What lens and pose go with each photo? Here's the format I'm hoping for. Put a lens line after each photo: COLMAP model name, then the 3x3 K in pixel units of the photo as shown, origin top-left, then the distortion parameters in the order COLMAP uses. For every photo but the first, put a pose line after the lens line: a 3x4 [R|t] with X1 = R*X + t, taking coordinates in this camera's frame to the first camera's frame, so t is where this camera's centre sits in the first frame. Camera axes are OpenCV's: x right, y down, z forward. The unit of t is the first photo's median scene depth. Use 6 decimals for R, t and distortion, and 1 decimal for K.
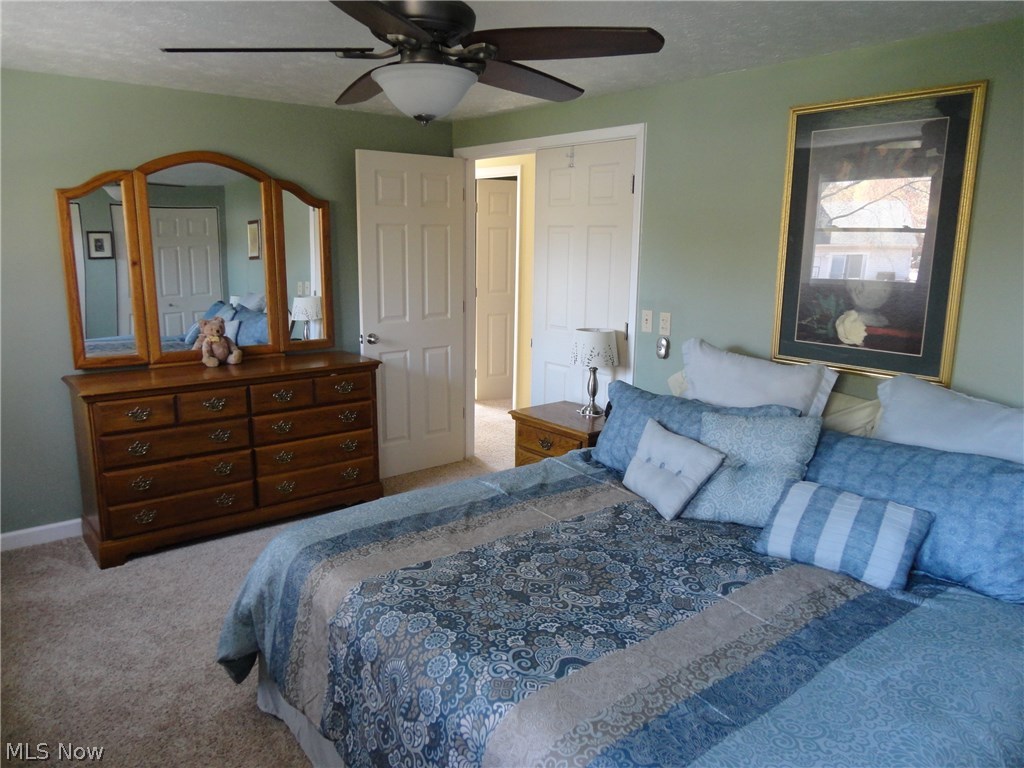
lens RADIAL K [[751.8, 0, 512.0], [0, 751.8, 384.0], [0, 0, 1]] dist [-0.014359, 0.021525]
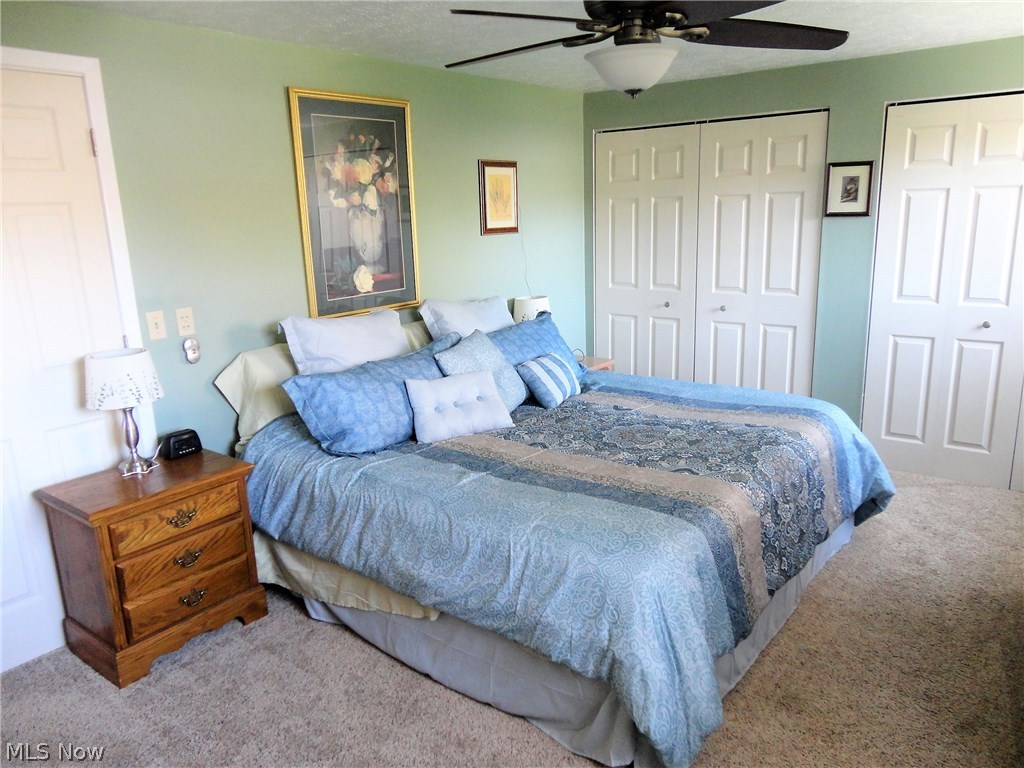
lens RADIAL K [[751.8, 0, 512.0], [0, 751.8, 384.0], [0, 0, 1]] dist [-0.014359, 0.021525]
pose [[-0.232473, -0.219370, 0.947540, -1.057492], [0.229218, 0.934432, 0.272573, -0.249639], [-0.945206, 0.280560, -0.166947, 1.299662]]
